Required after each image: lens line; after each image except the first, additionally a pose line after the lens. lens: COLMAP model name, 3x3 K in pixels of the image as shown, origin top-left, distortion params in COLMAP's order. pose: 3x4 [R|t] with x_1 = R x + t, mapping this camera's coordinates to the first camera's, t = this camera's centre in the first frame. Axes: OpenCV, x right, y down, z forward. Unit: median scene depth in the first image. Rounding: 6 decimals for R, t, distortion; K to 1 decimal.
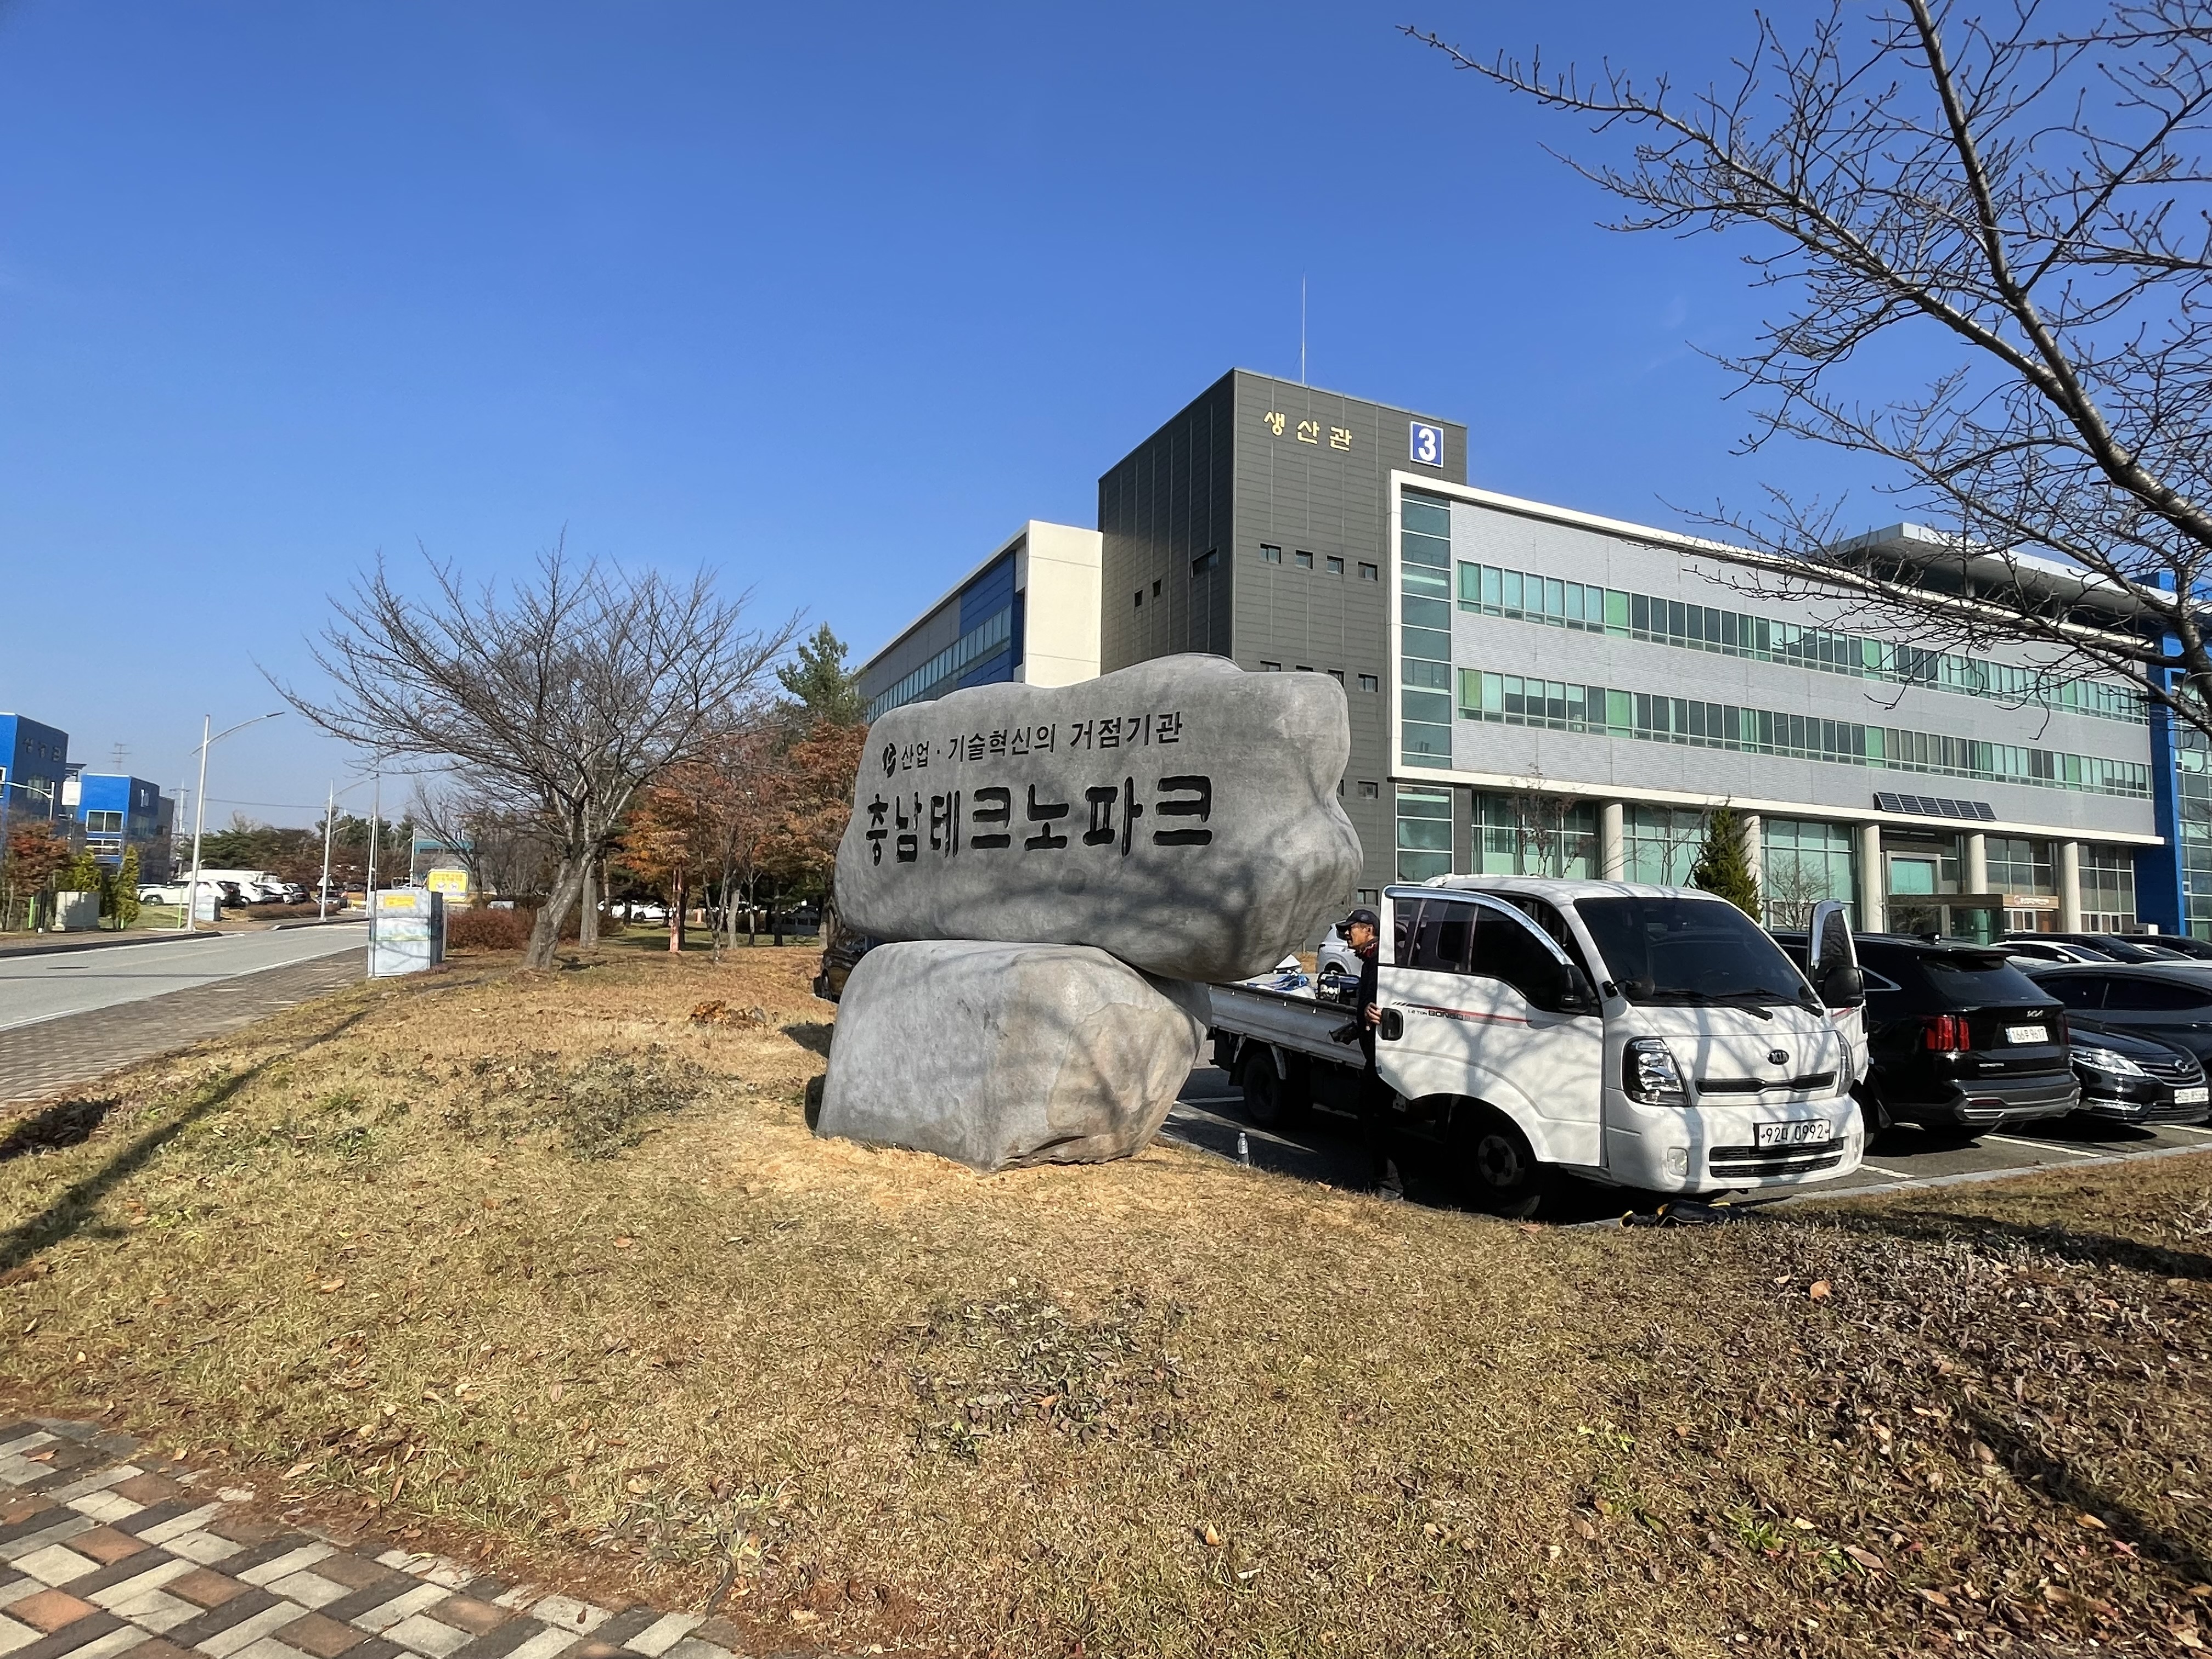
lens RADIAL K [[1164.5, 0, 1098.6], [0, 1164.5, 840.6], [0, 0, 1]] dist [0.013055, 0.000224]
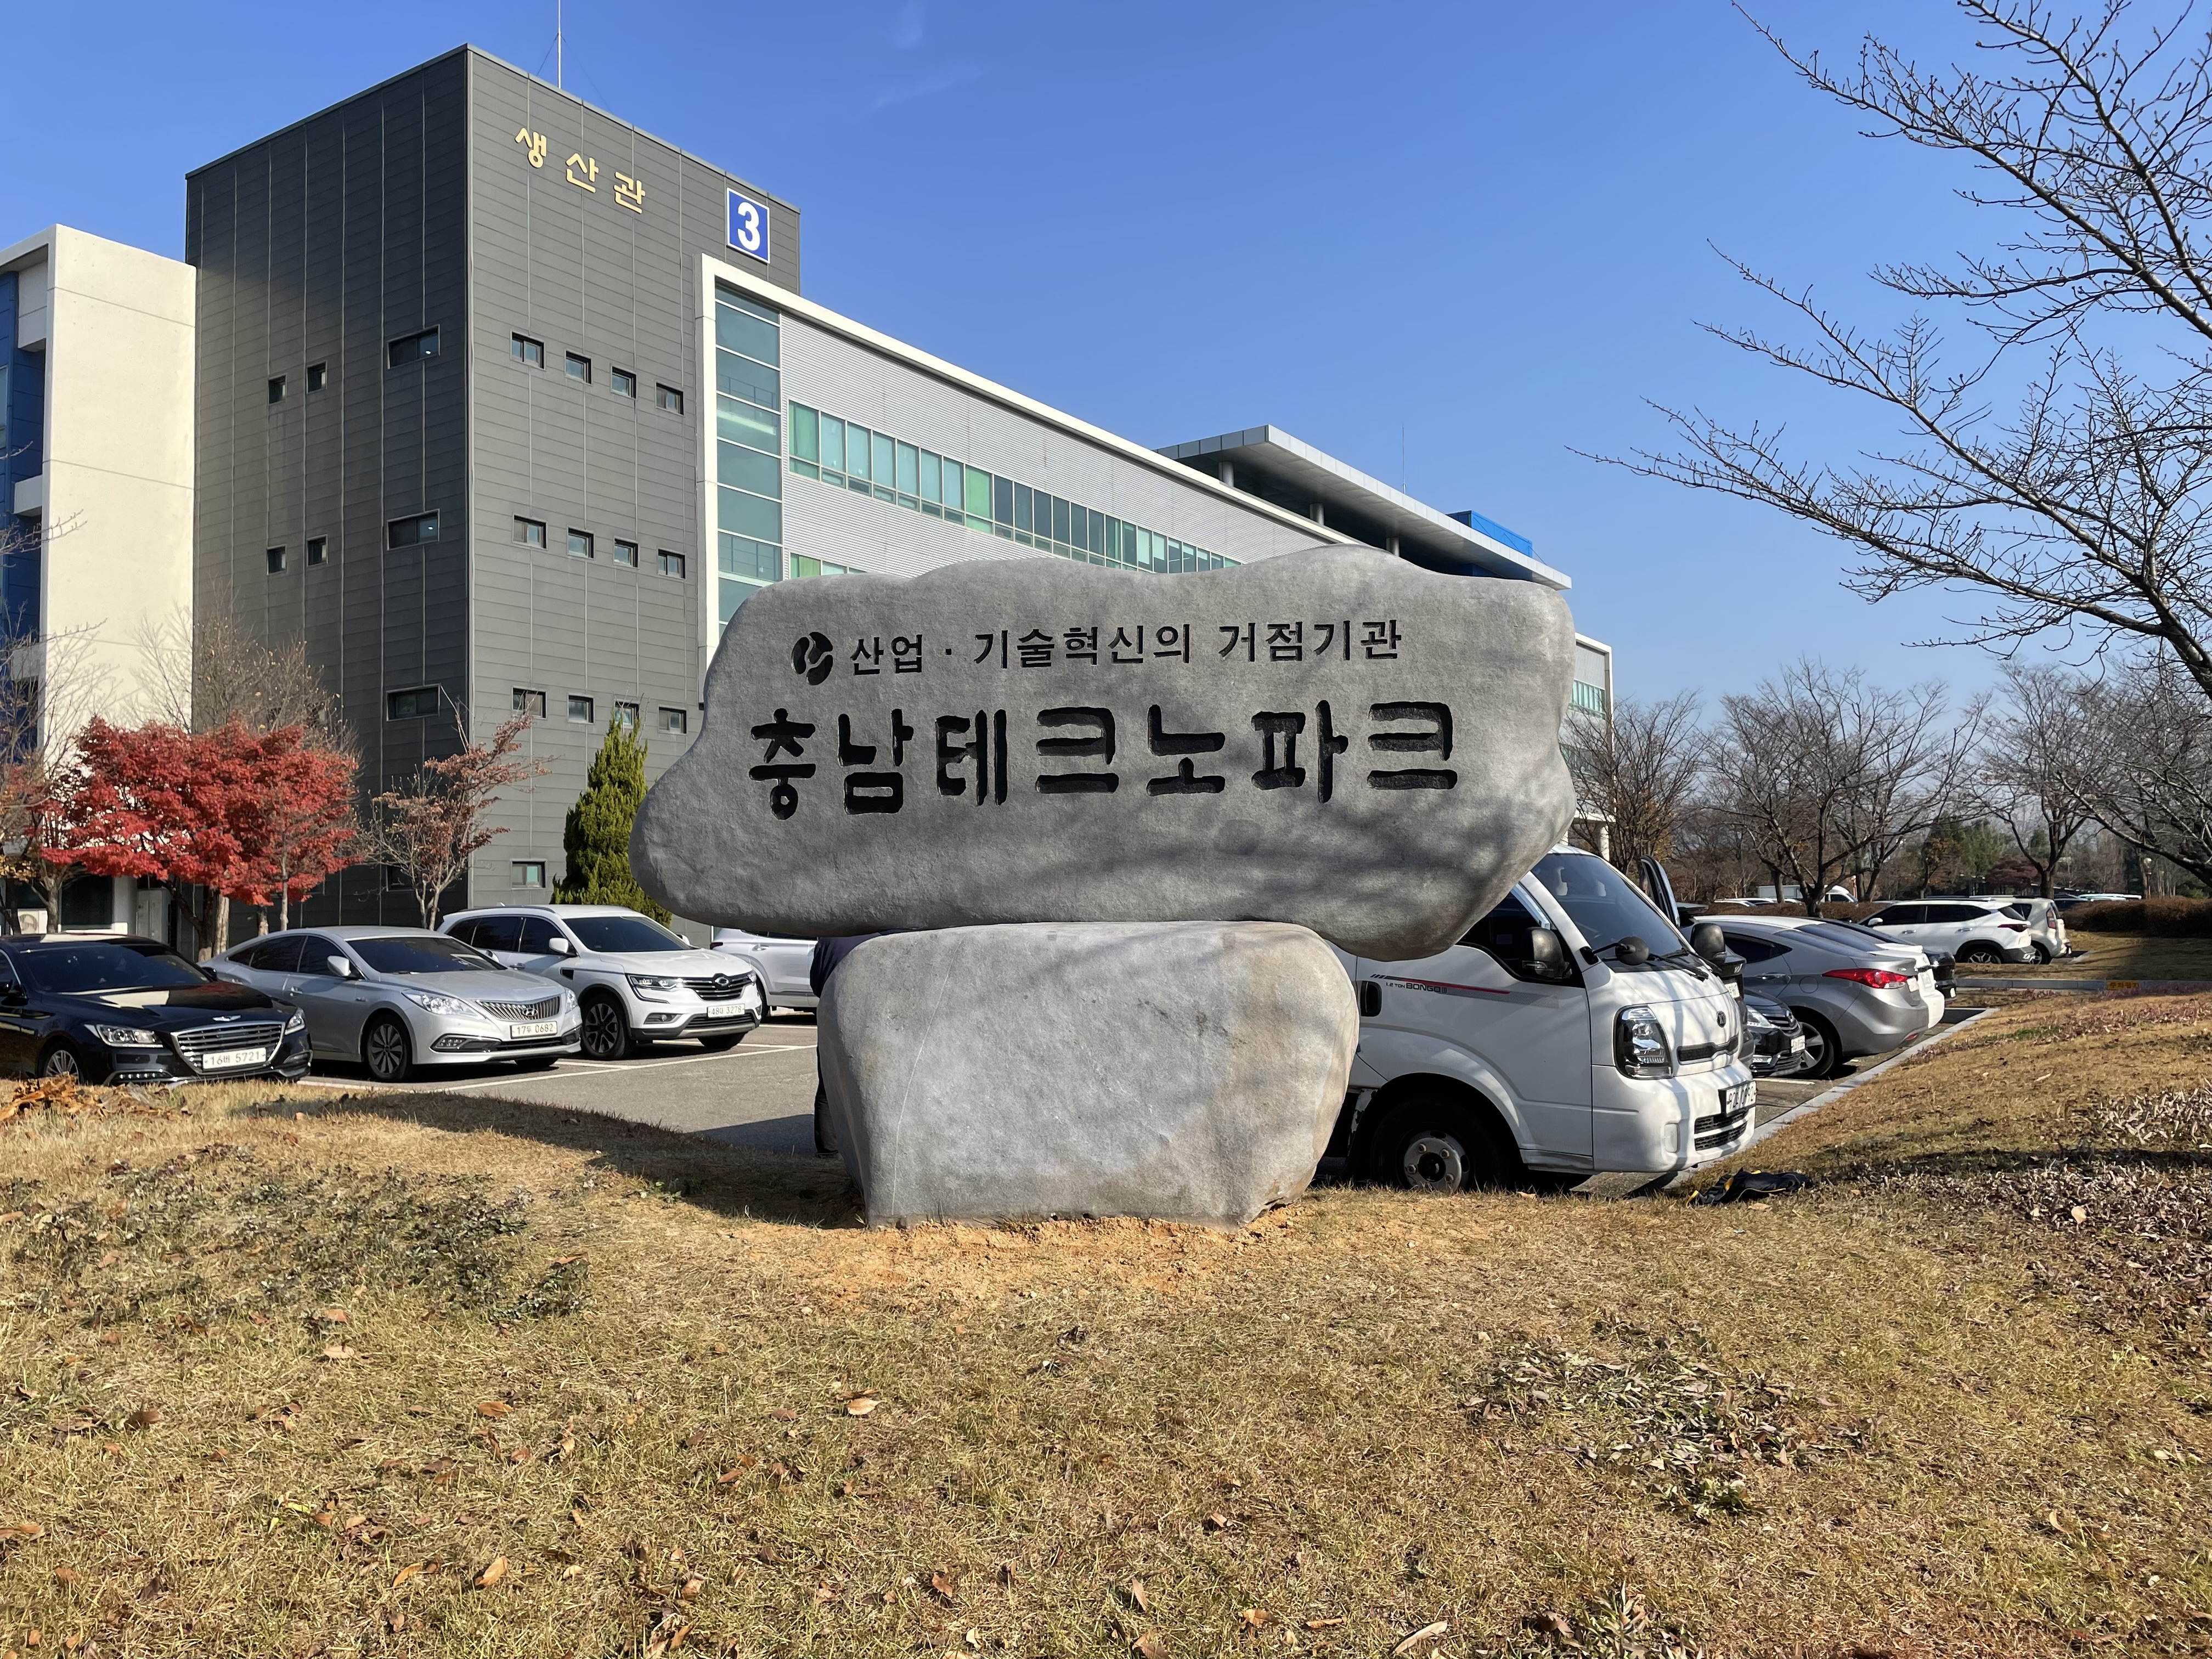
lens RADIAL K [[1680.4, 0, 1105.5], [0, 1680.4, 851.0], [0, 0, 1]] dist [0.082136, -0.082580]
pose [[0.842993, -0.011455, 0.537802, -0.537770], [-0.006073, 0.999507, 0.030808, 0.008818], [-0.537890, -0.029237, 0.842508, 0.106406]]
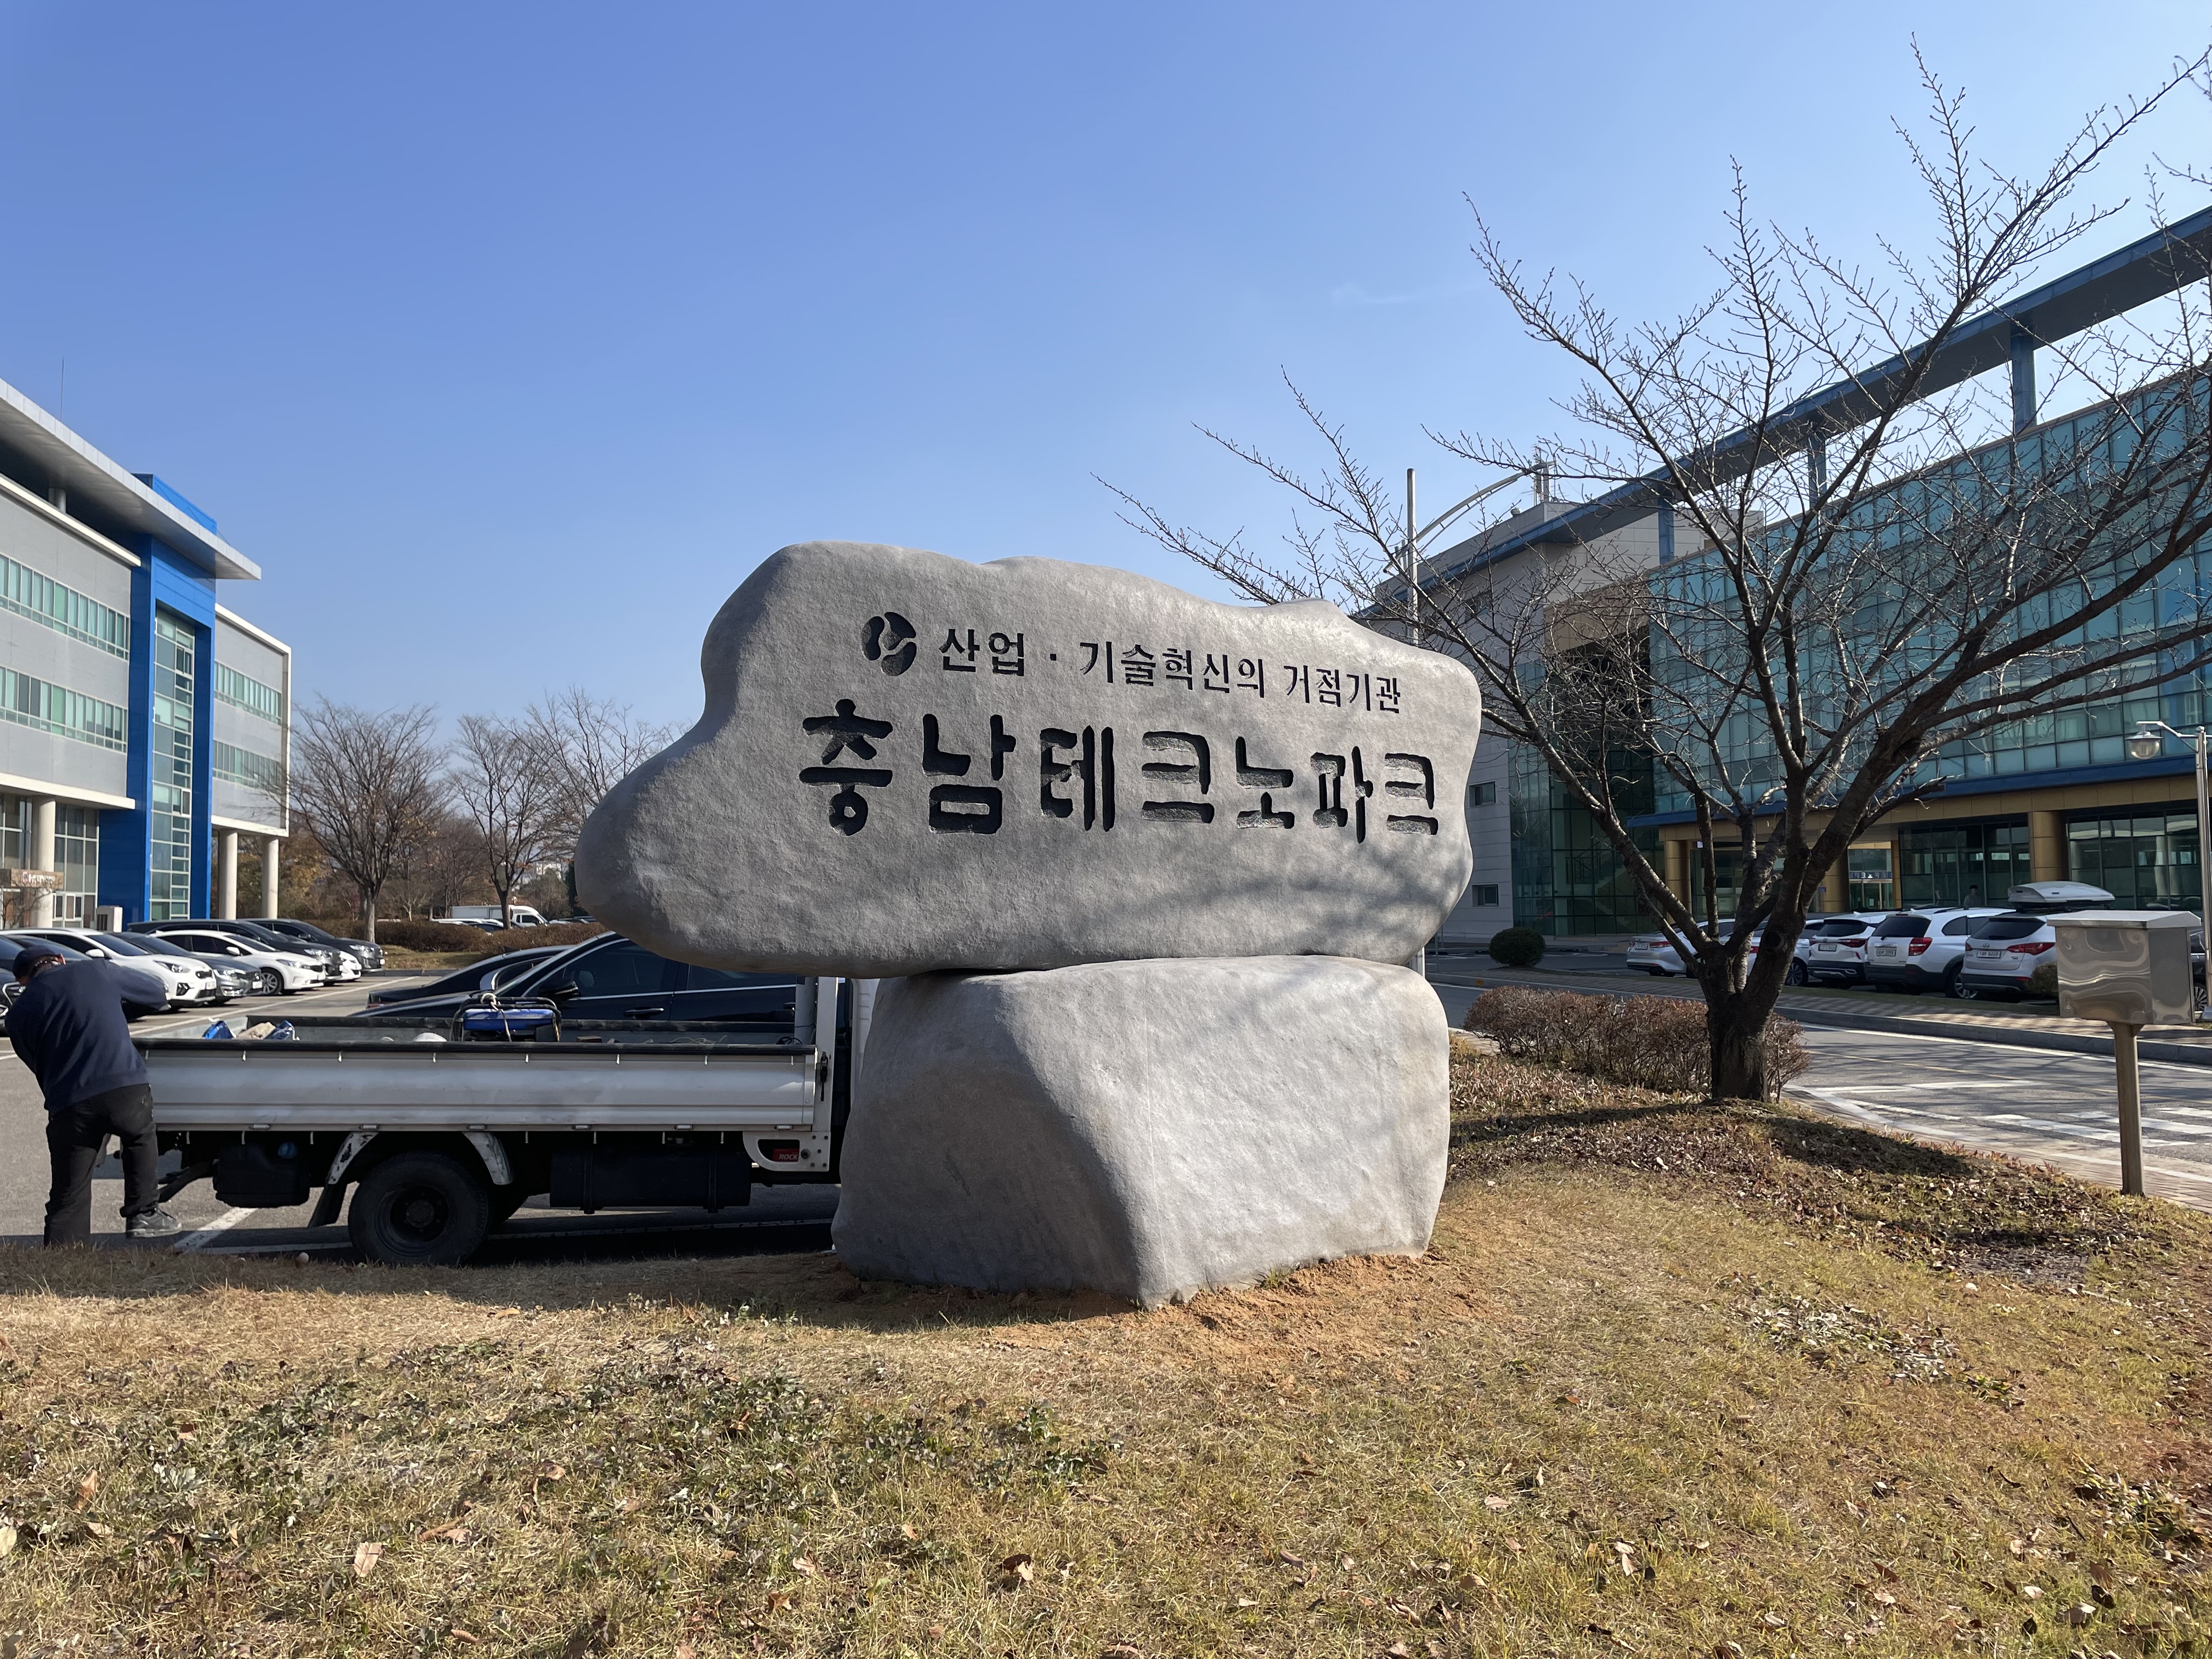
lens RADIAL K [[1685.2, 0, 1106.0], [0, 1685.2, 829.5], [0, 0, 1]] dist [0.092183, -0.080091]
pose [[0.211479, 0.027521, 0.976995, -0.903955], [-0.051569, 0.998525, -0.016965, 0.025507], [-0.976021, -0.046795, 0.212587, 0.709997]]
